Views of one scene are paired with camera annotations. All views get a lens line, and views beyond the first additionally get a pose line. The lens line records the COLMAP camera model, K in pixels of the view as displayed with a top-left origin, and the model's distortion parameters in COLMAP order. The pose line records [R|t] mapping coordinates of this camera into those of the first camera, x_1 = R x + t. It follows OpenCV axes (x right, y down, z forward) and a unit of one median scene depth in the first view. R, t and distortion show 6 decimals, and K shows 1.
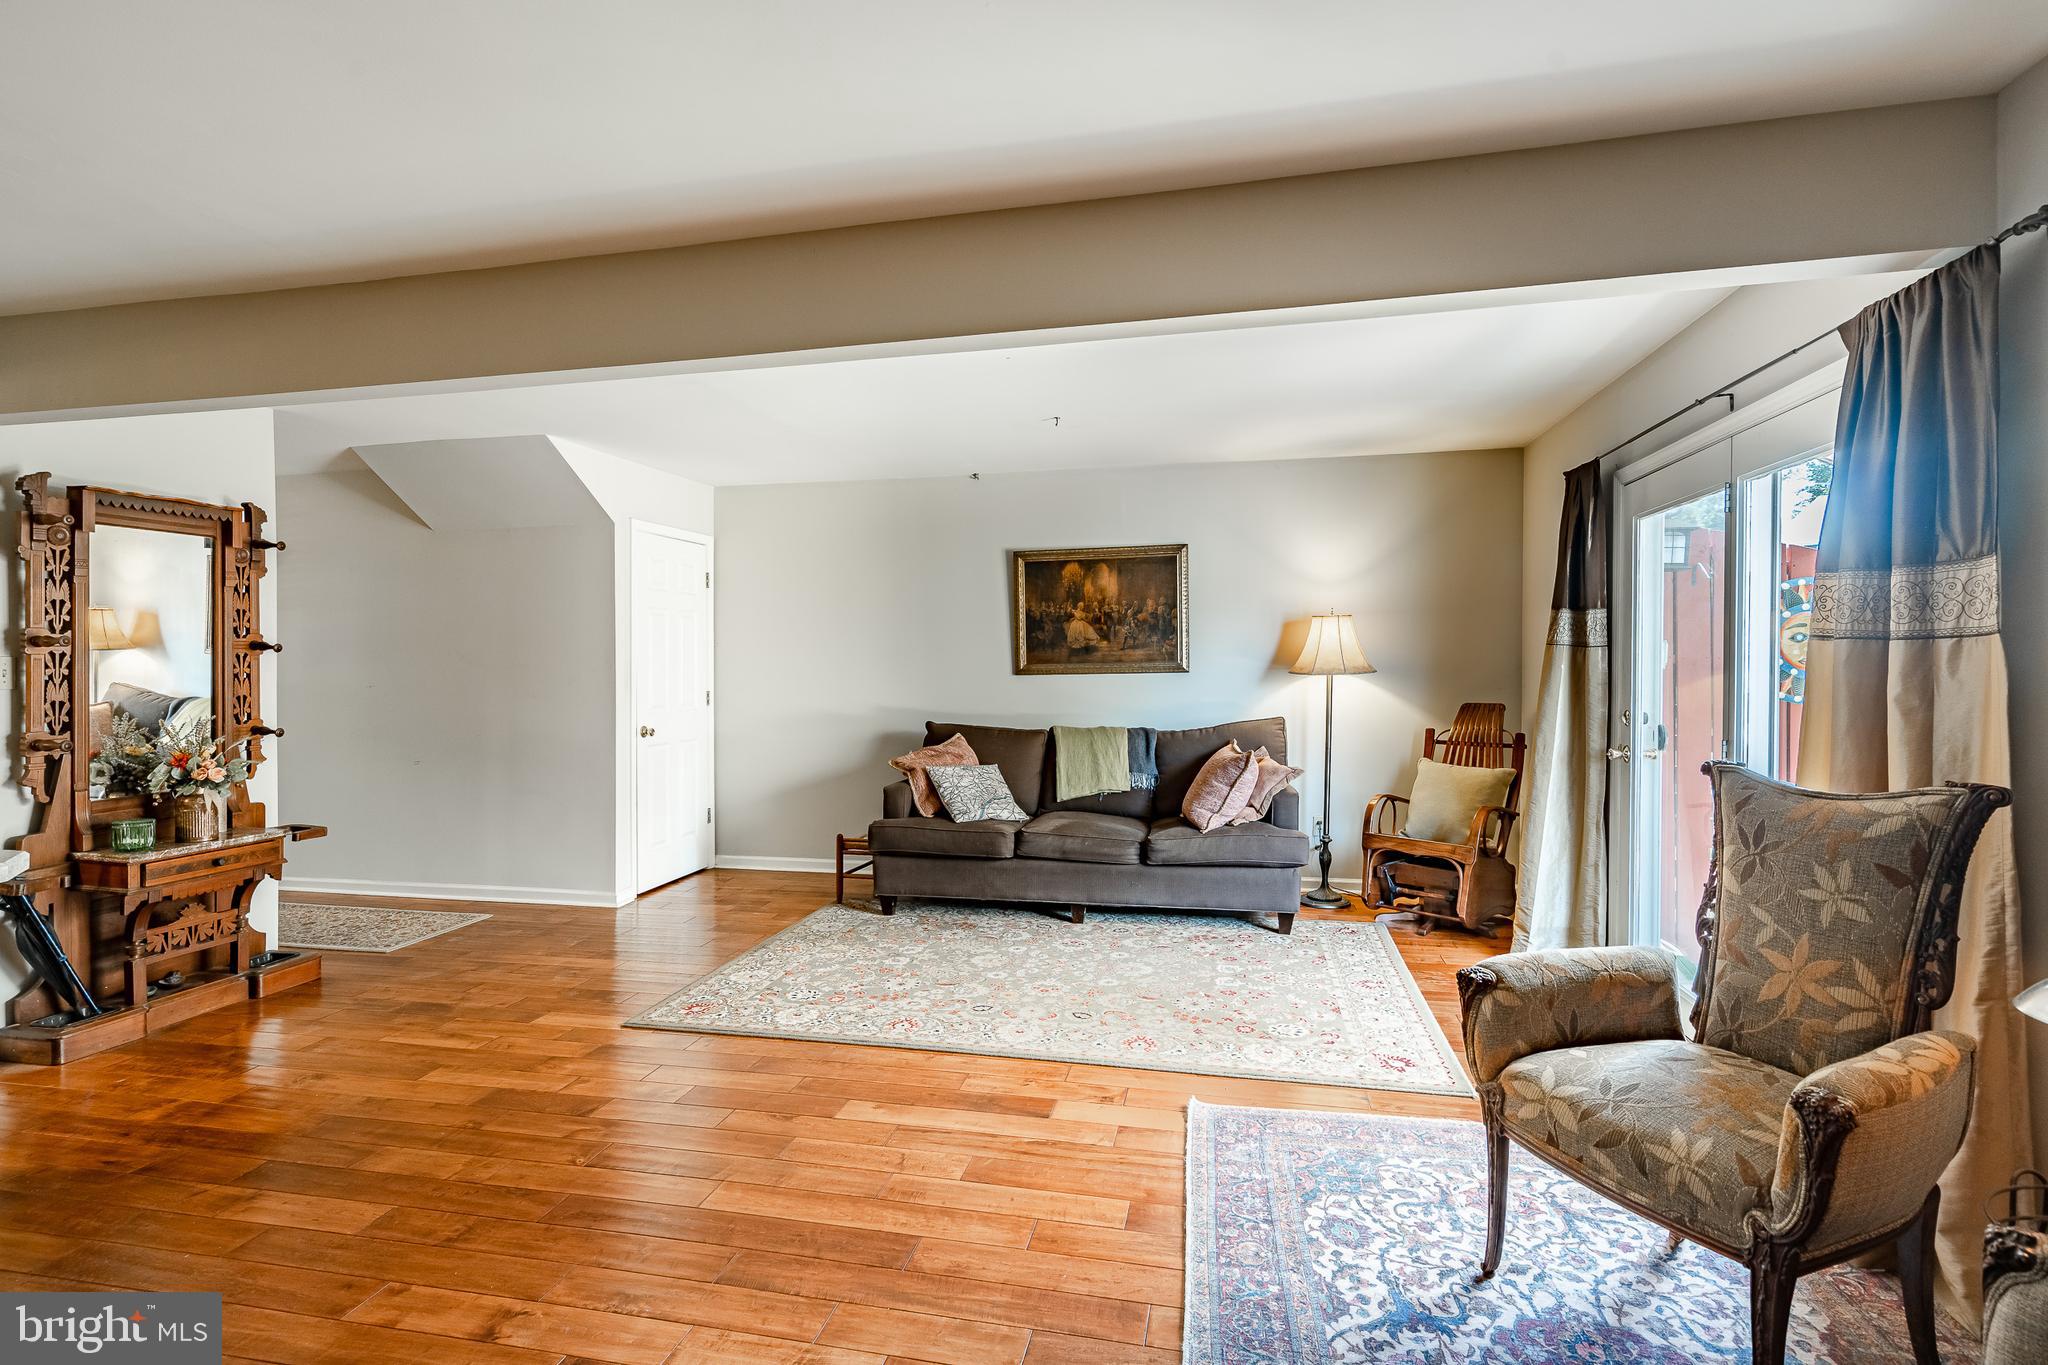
lens RADIAL K [[993.8, 0, 1015.2], [0, 993.8, 671.7], [0, 0, 1]] dist [0.001353, 0.001547]
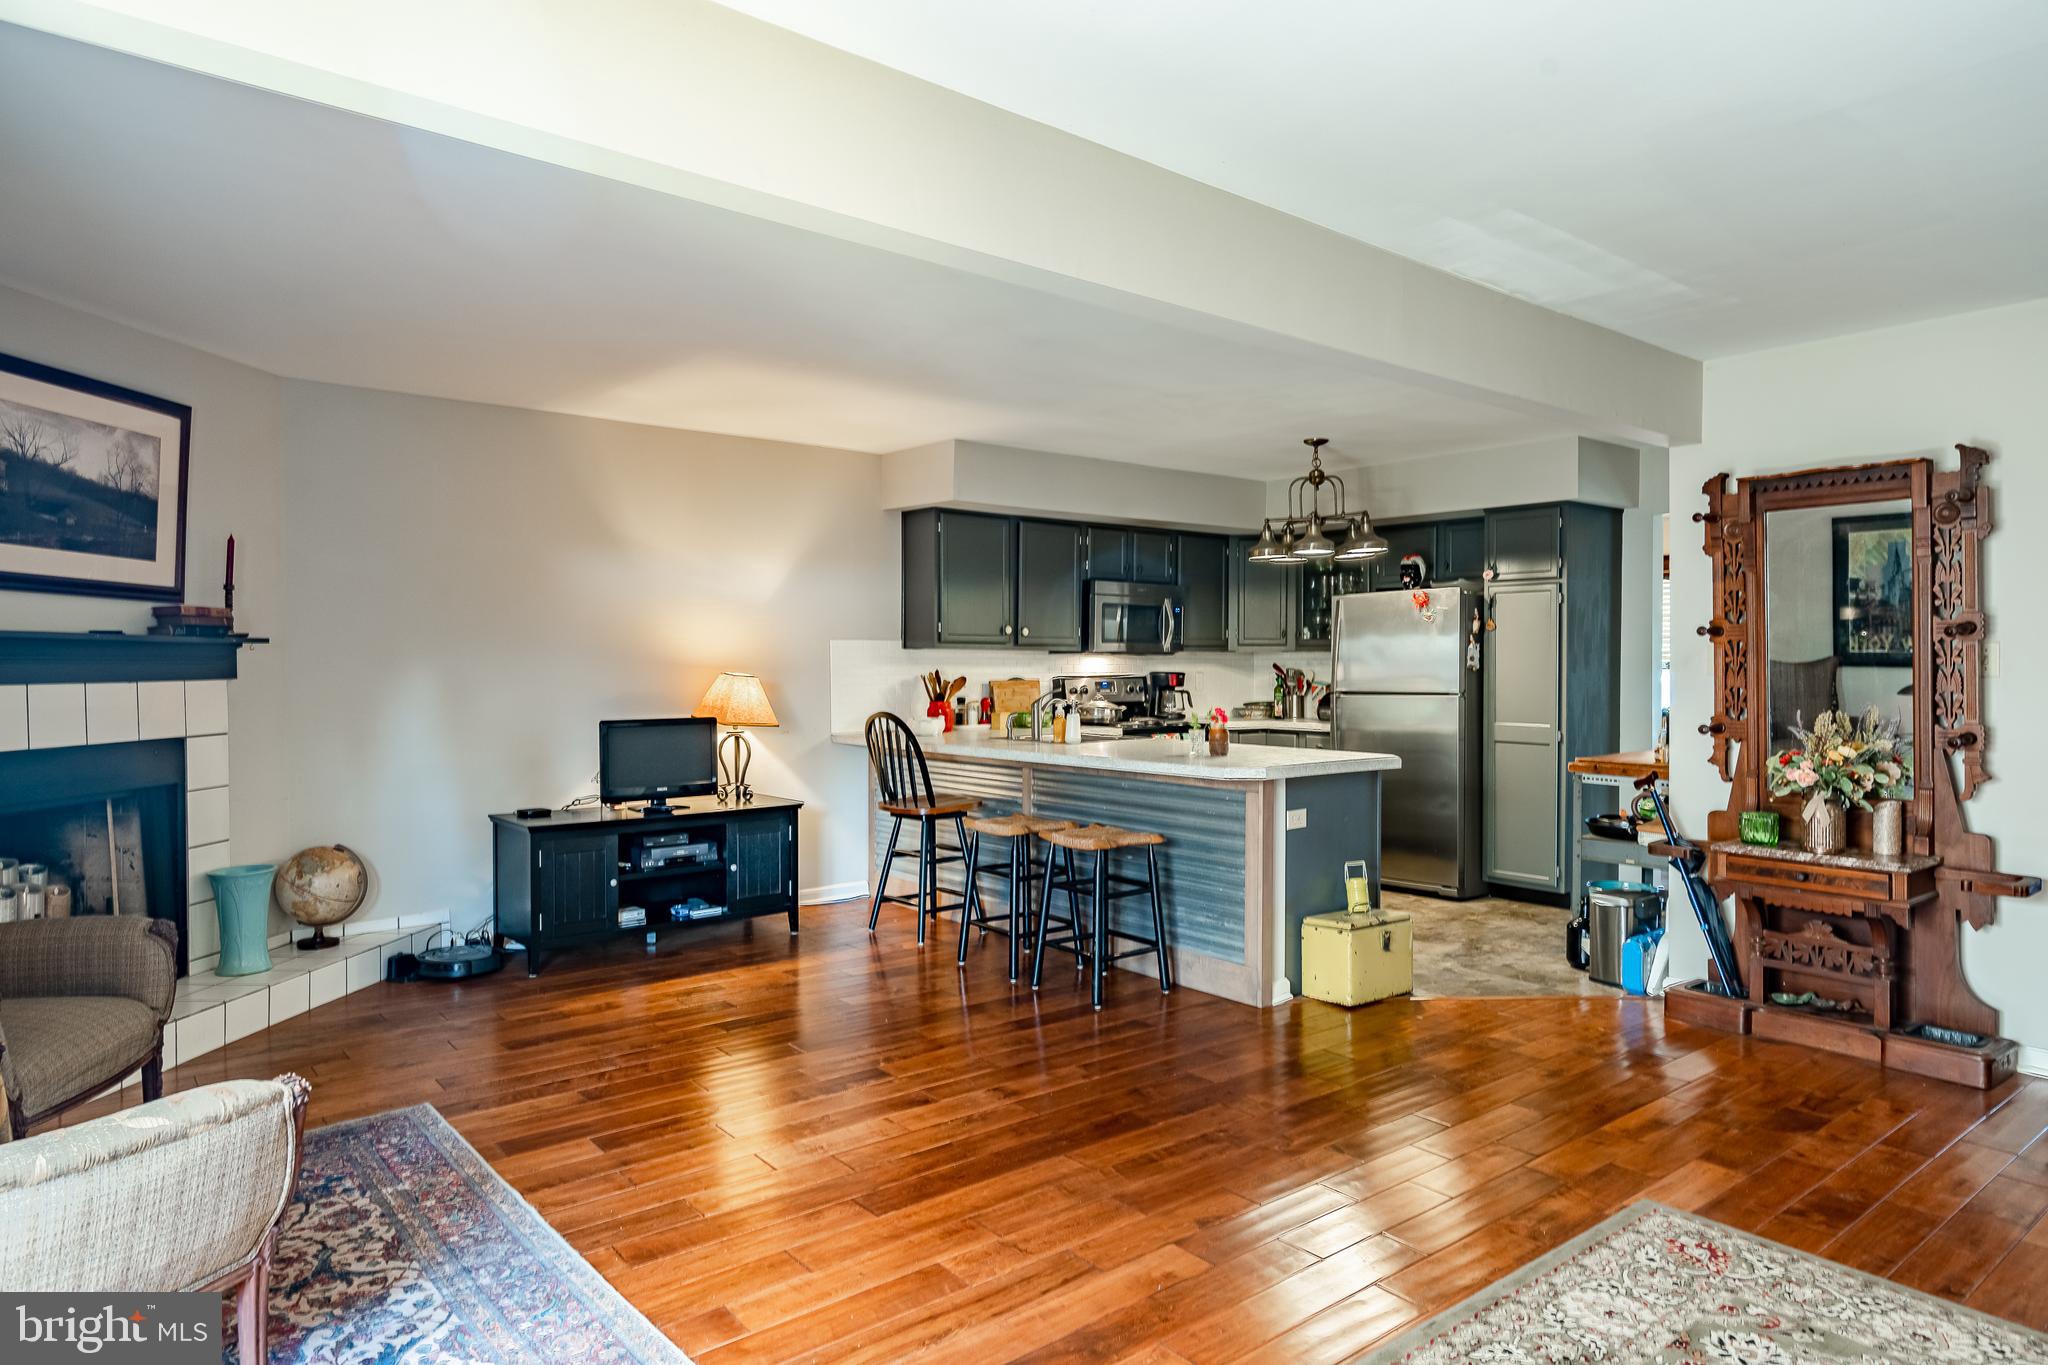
lens RADIAL K [[1208.6, 0, 1031.8], [0, 1208.6, 665.8], [0, 0, 1]] dist [0.003468, 0.000260]
pose [[-0.616811, 0.007415, -0.787077, 0.453110], [-0.003707, 0.999917, 0.012325, -0.006330], [0.787103, 0.010520, -0.616732, 1.094716]]
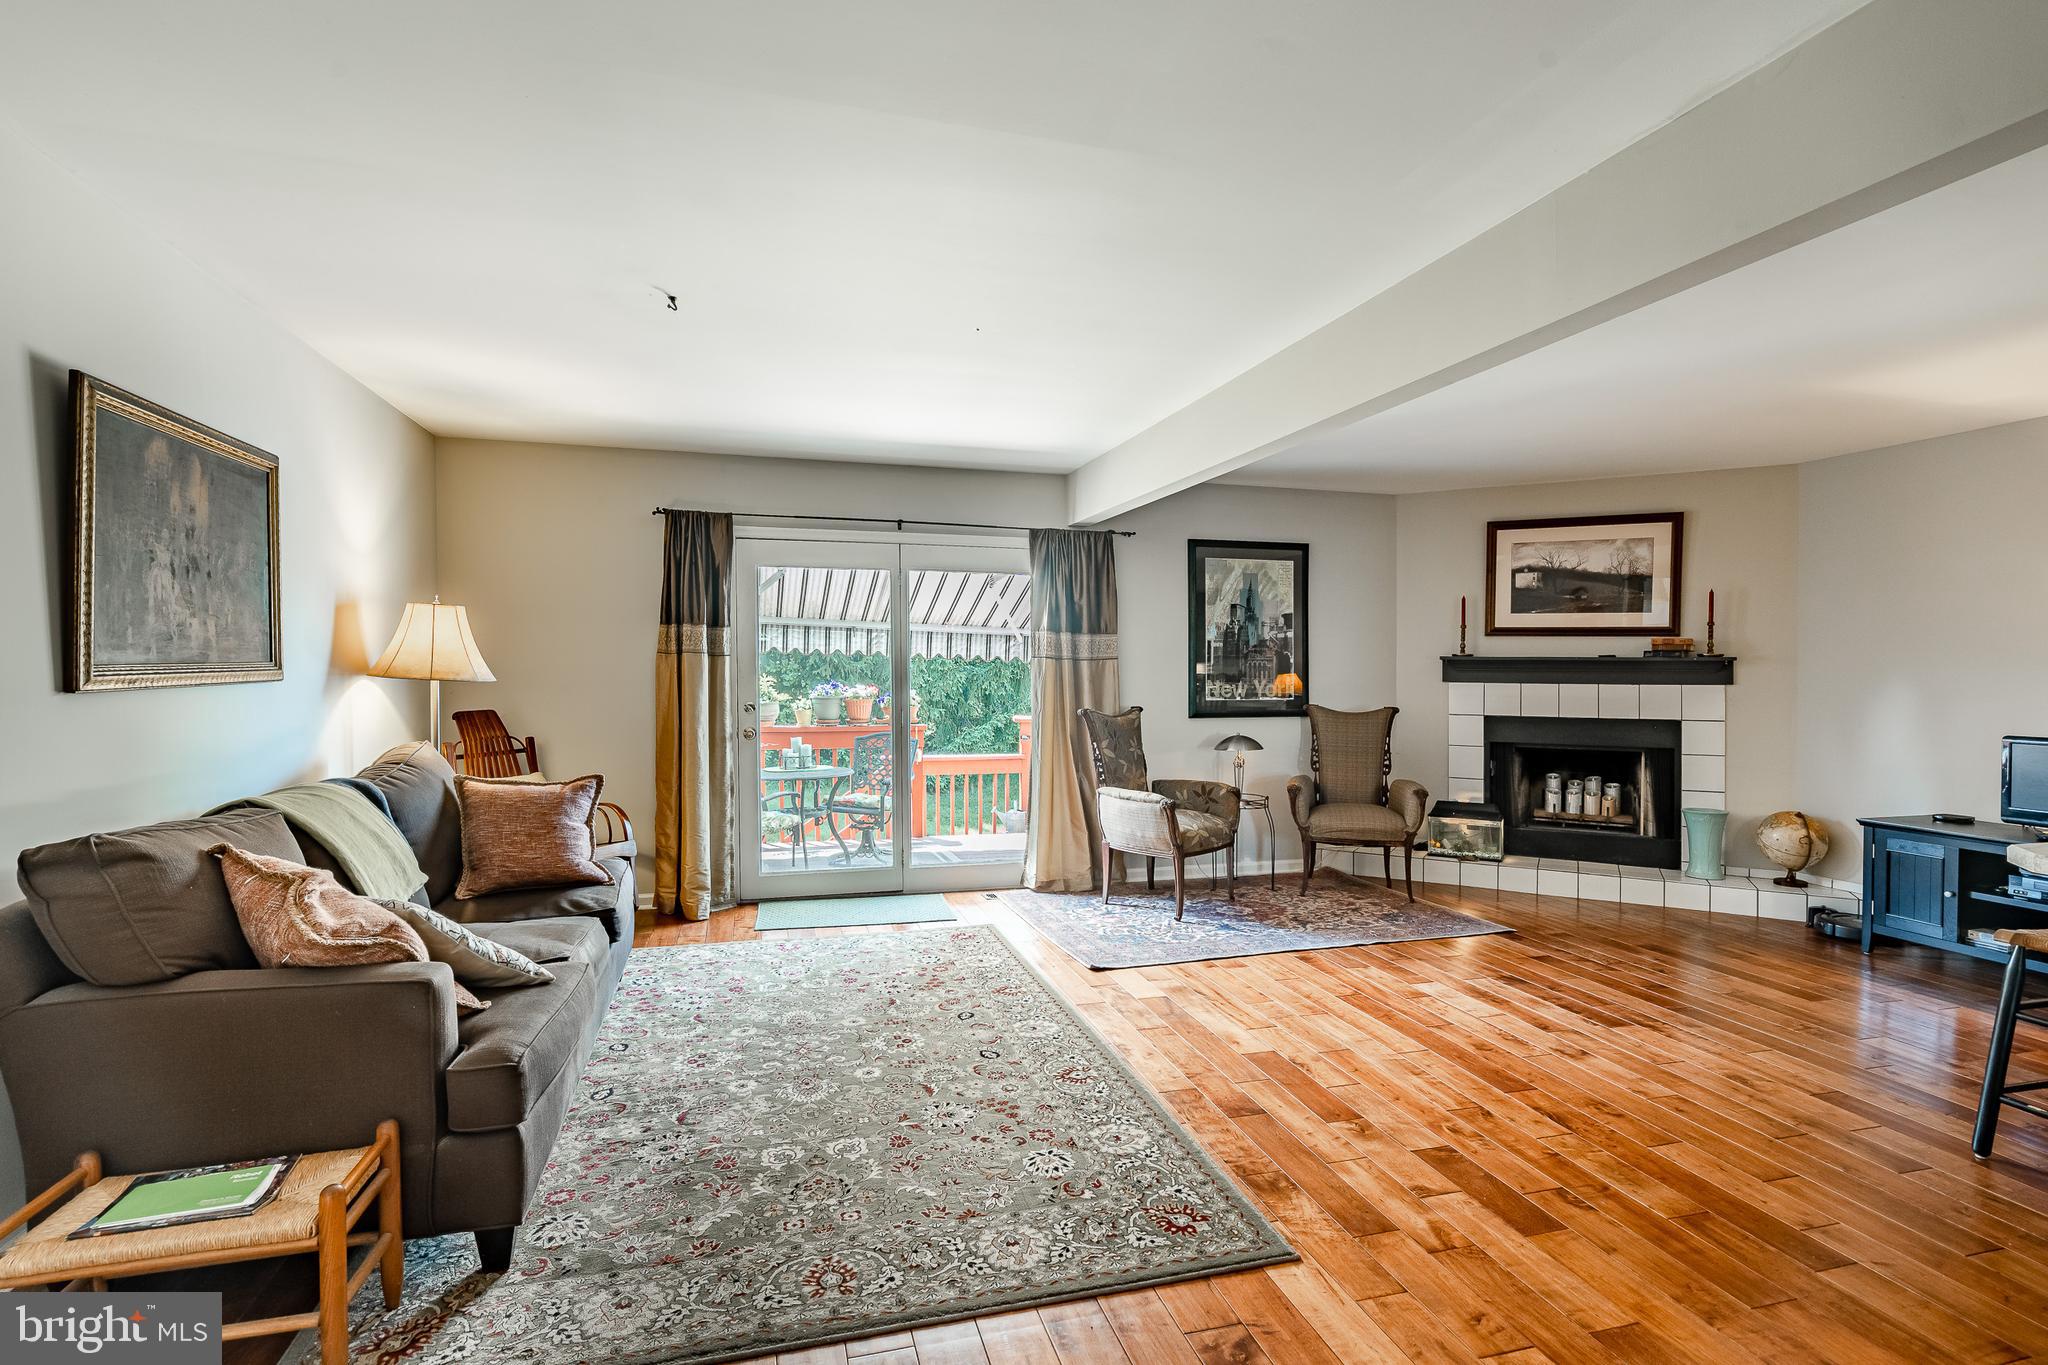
lens RADIAL K [[993.8, 0, 1015.1], [0, 993.8, 677.9], [0, 0, 1]] dist [0.001353, 0.001547]
pose [[-0.467216, -0.006257, 0.884121, -0.797122], [0.005518, 0.999935, 0.009992, -0.006070], [-0.884126, 0.009547, -0.467151, 1.341634]]
